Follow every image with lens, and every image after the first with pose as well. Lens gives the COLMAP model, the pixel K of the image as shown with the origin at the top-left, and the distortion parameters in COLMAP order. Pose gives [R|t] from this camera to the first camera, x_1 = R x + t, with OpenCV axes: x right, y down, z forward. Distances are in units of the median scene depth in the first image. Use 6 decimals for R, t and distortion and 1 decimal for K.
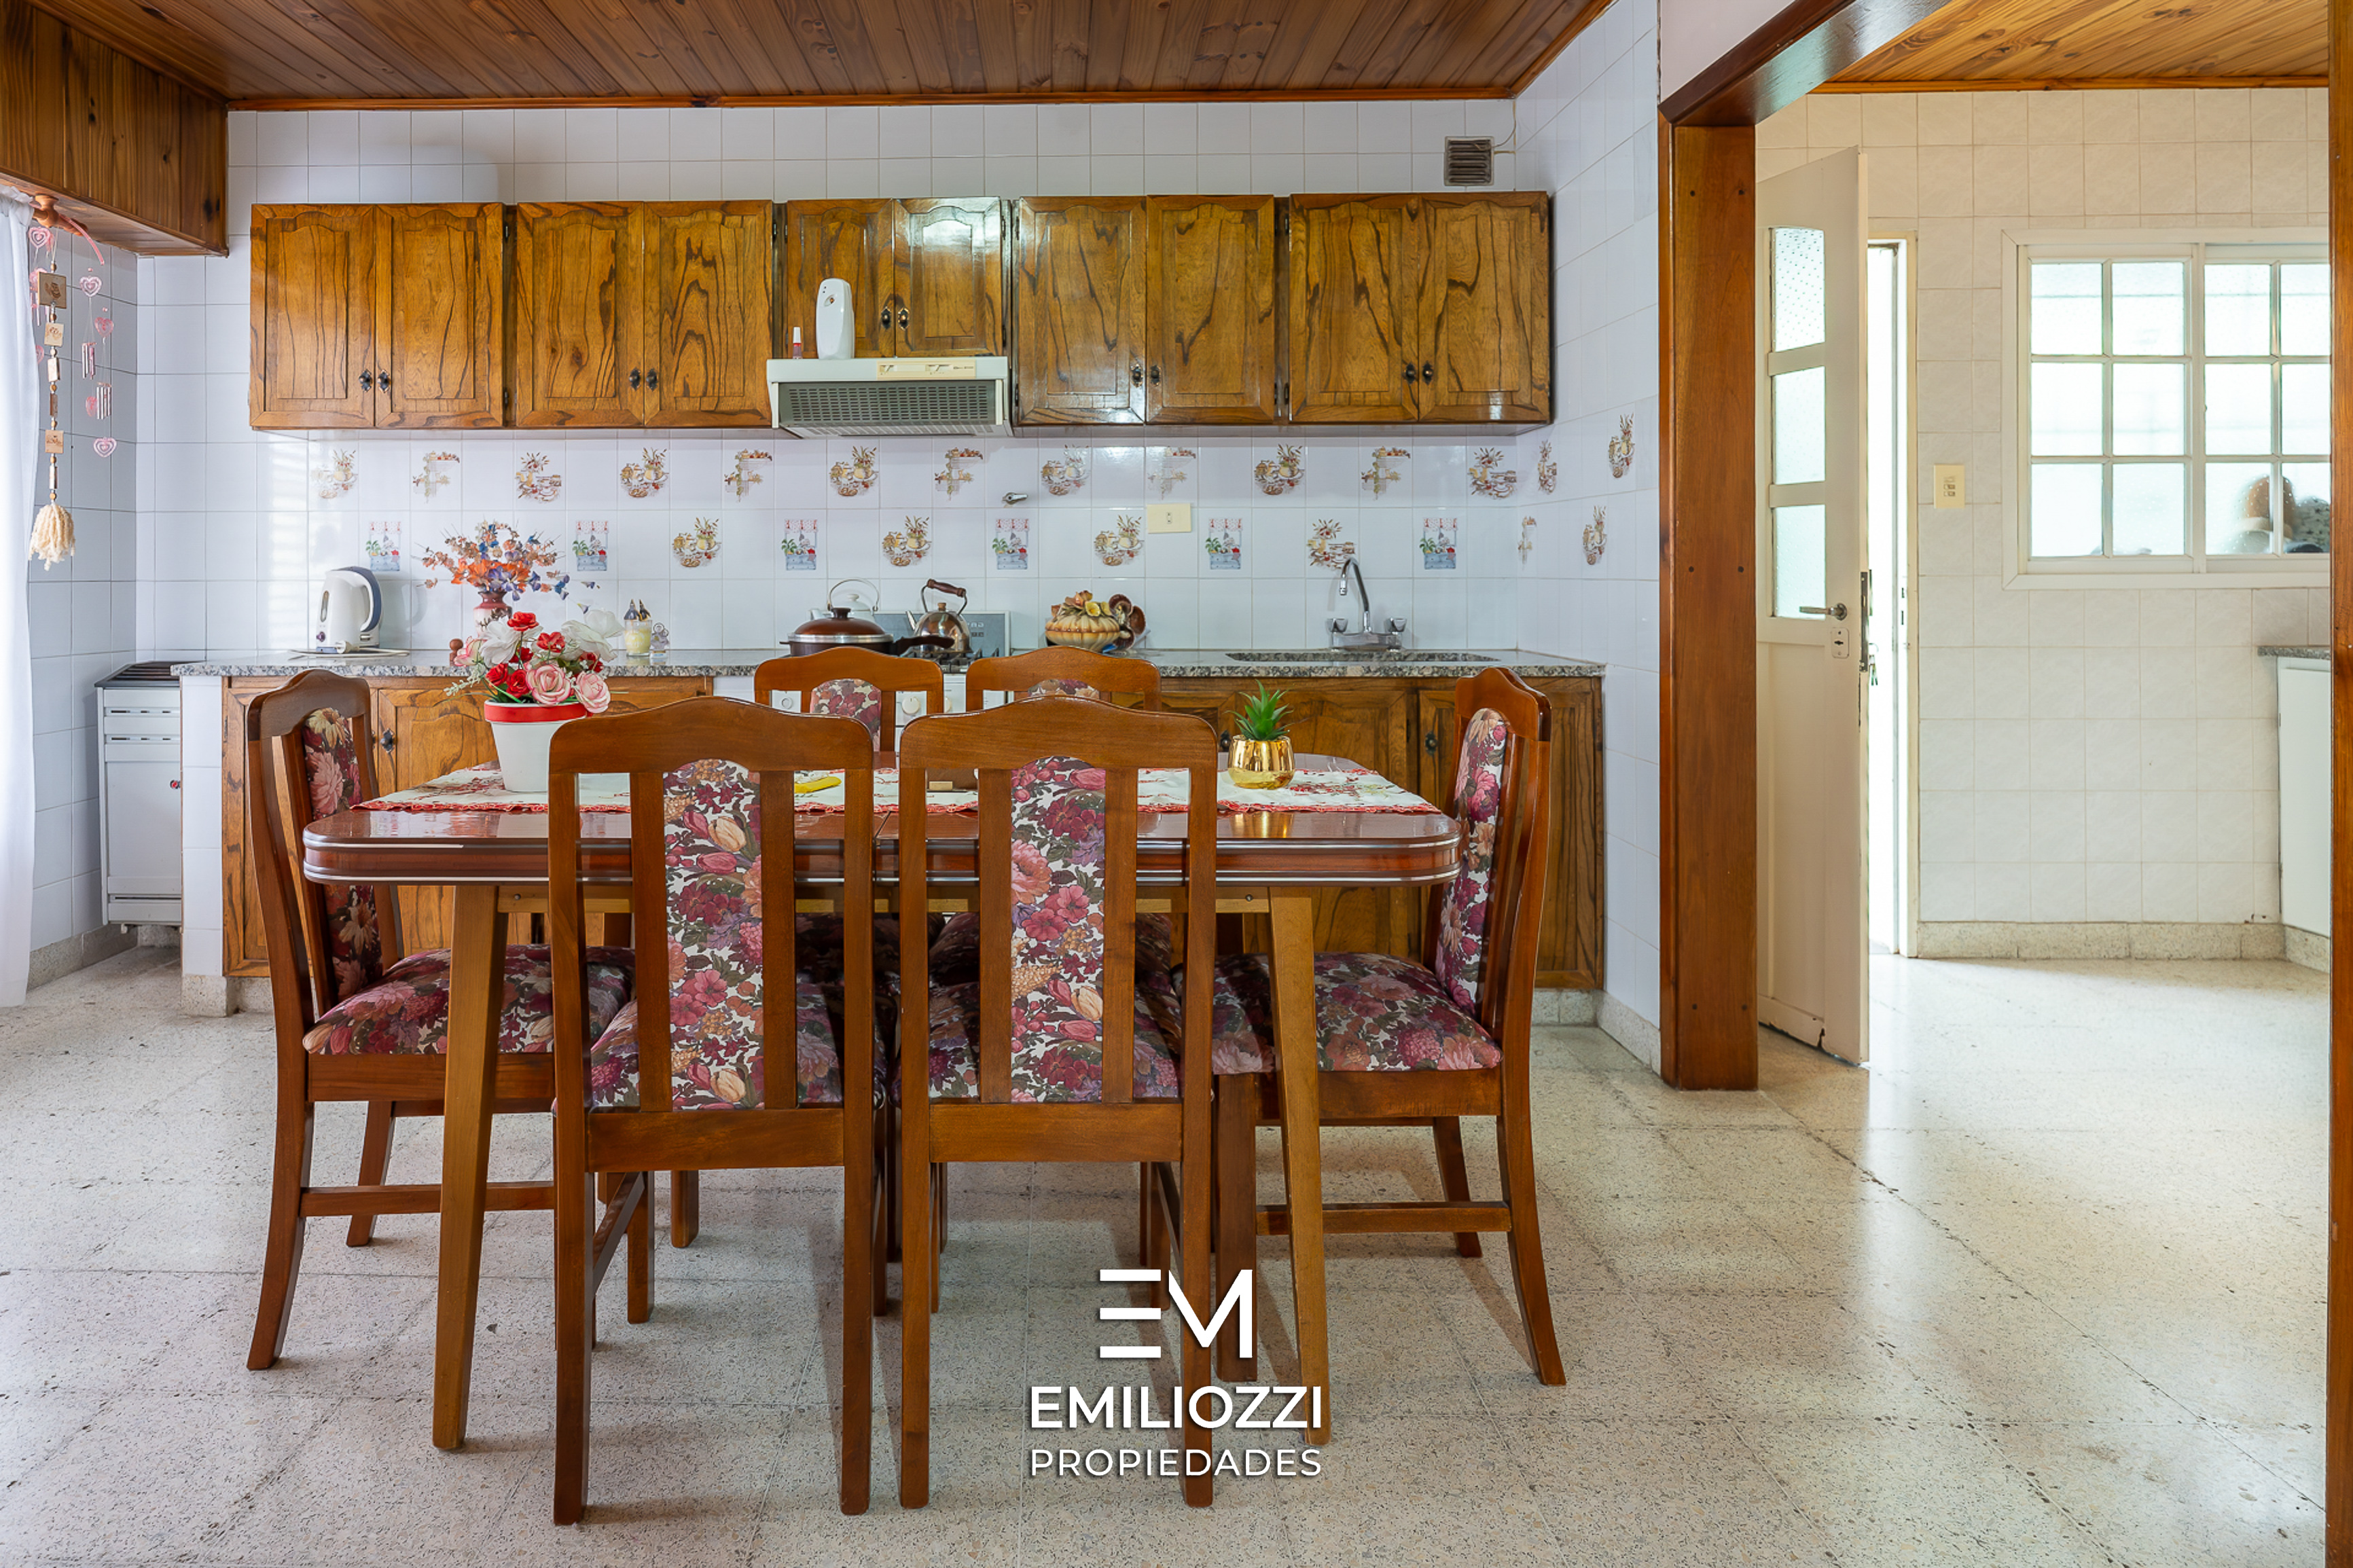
lens RADIAL K [[1357.8, 0, 1173.5], [0, 1357.8, 561.6], [0, 0, 1]] dist [-0.002126, 0.001222]
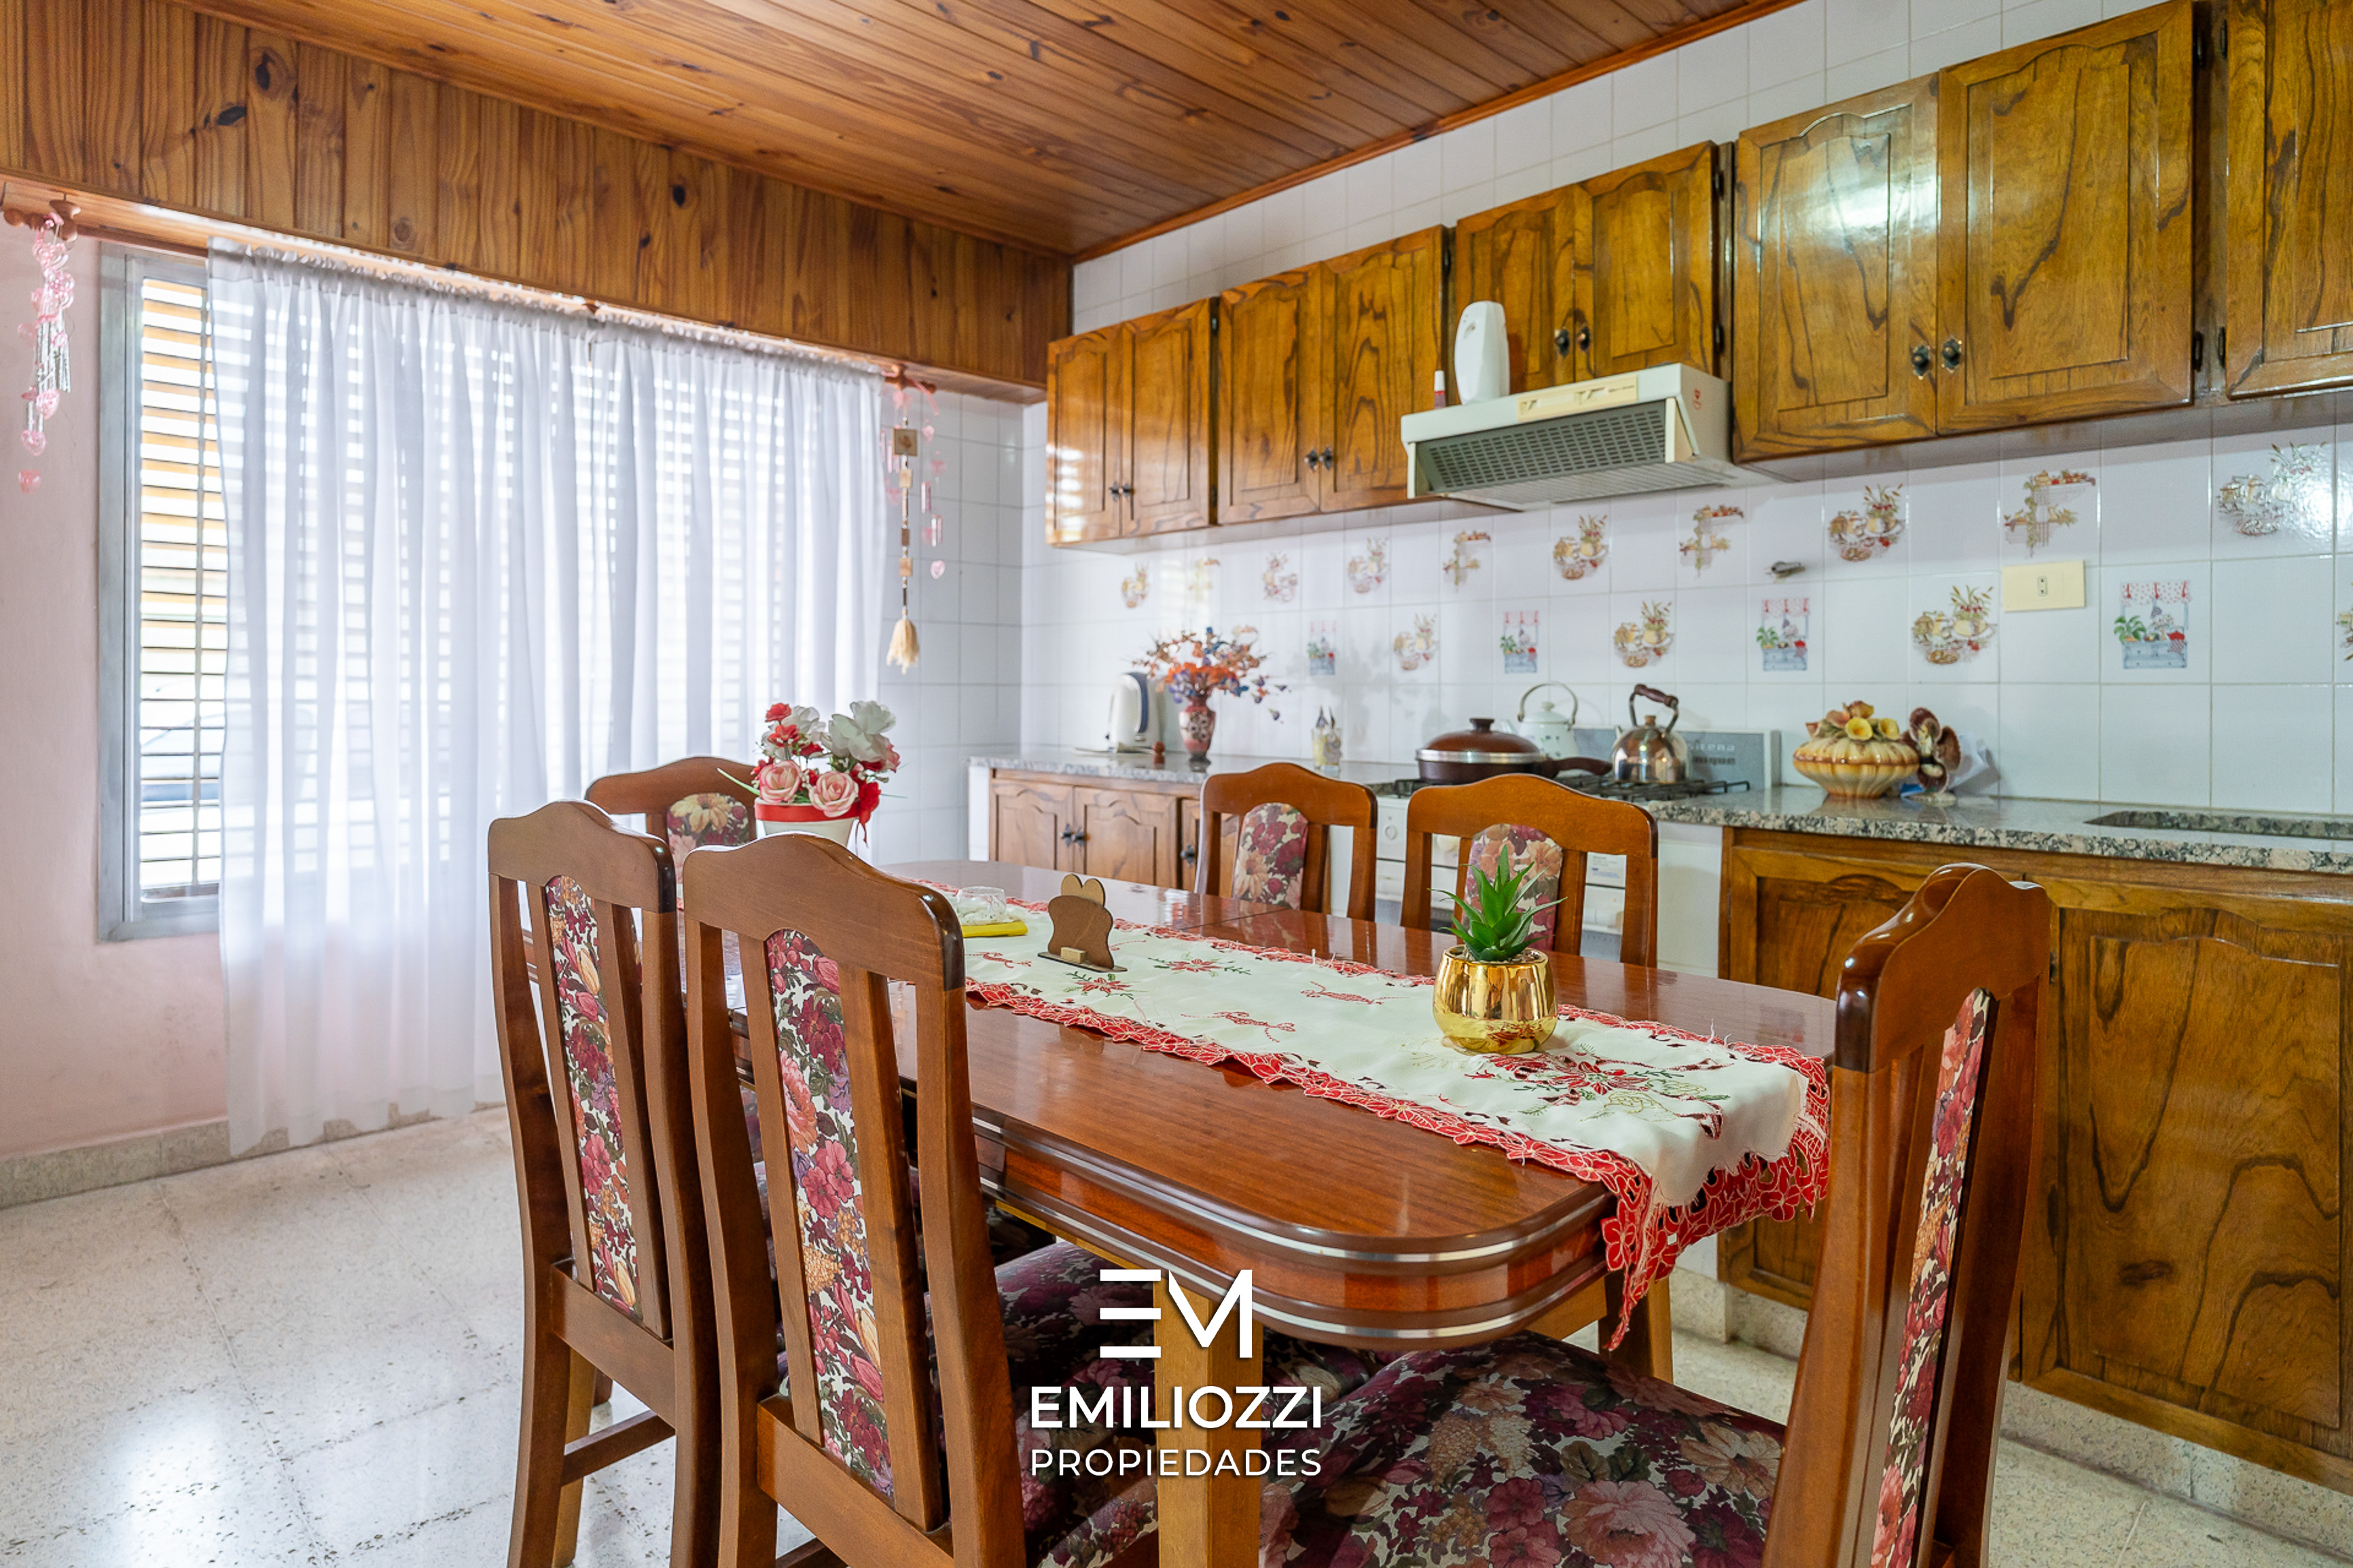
lens RADIAL K [[1388.0, 0, 1180.7], [0, 1388.0, 689.4], [0, 0, 1]] dist [-0.003344, 0.001106]
pose [[0.663979, 0.003051, -0.747745, 0.232422], [0.000375, 0.999990, 0.004413, 0.013295], [0.747751, -0.003211, 0.663971, 0.320571]]
